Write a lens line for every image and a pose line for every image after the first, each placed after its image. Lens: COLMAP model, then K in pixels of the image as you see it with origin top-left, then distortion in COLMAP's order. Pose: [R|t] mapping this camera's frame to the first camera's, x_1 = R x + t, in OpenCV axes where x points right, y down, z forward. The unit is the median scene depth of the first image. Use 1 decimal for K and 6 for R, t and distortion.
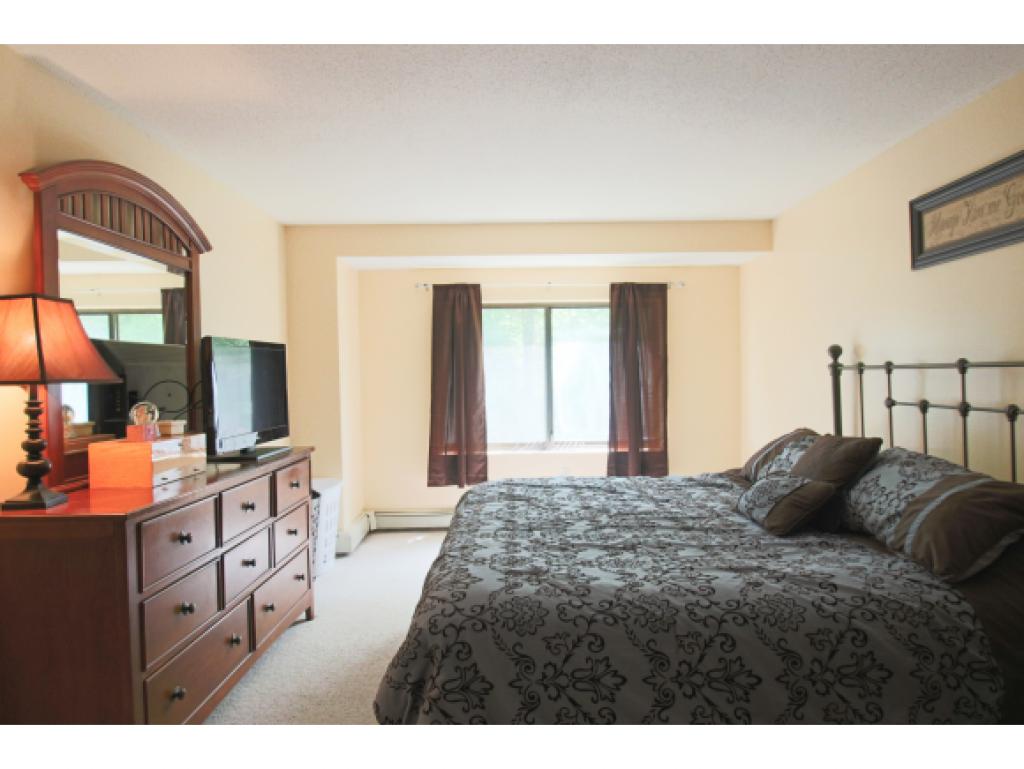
lens RADIAL K [[589.2, 0, 512.0], [0, 589.2, 384.5], [0, 0, 1]] dist [-0.003353, -0.014678]
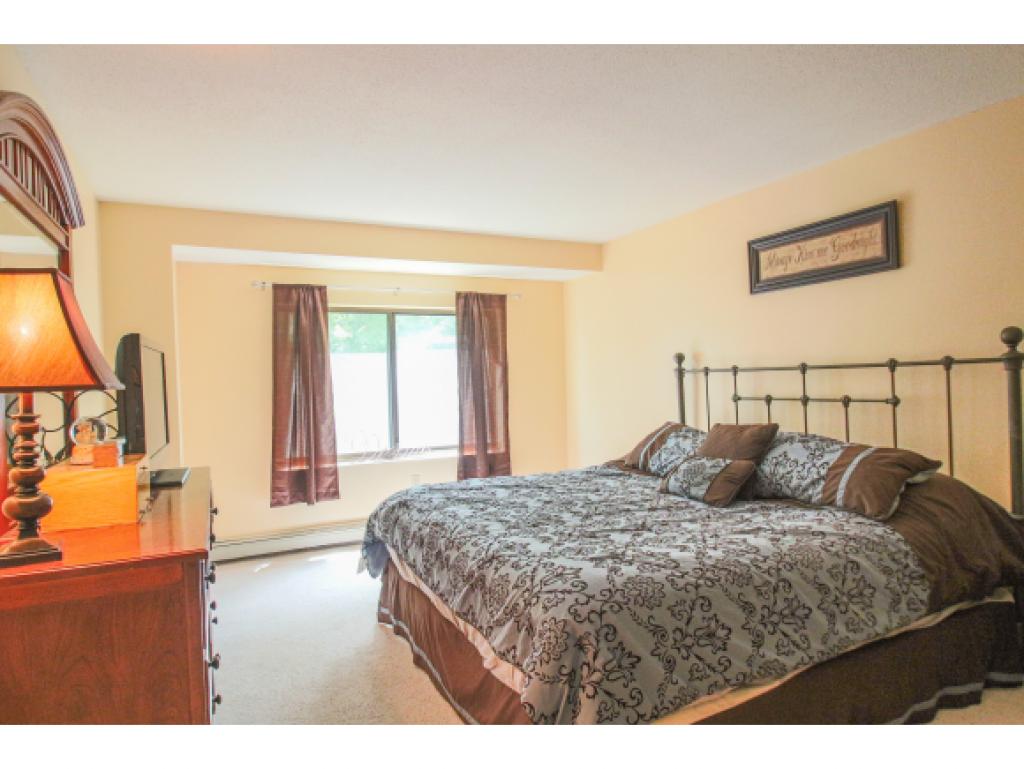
lens RADIAL K [[589.2, 0, 512.0], [0, 589.2, 384.5], [0, 0, 1]] dist [-0.003353, -0.014678]
pose [[0.906894, -0.013265, 0.421150, -0.386976], [0.019758, 0.999744, -0.011057, 0.006721], [-0.420896, 0.018349, 0.906923, 0.056333]]
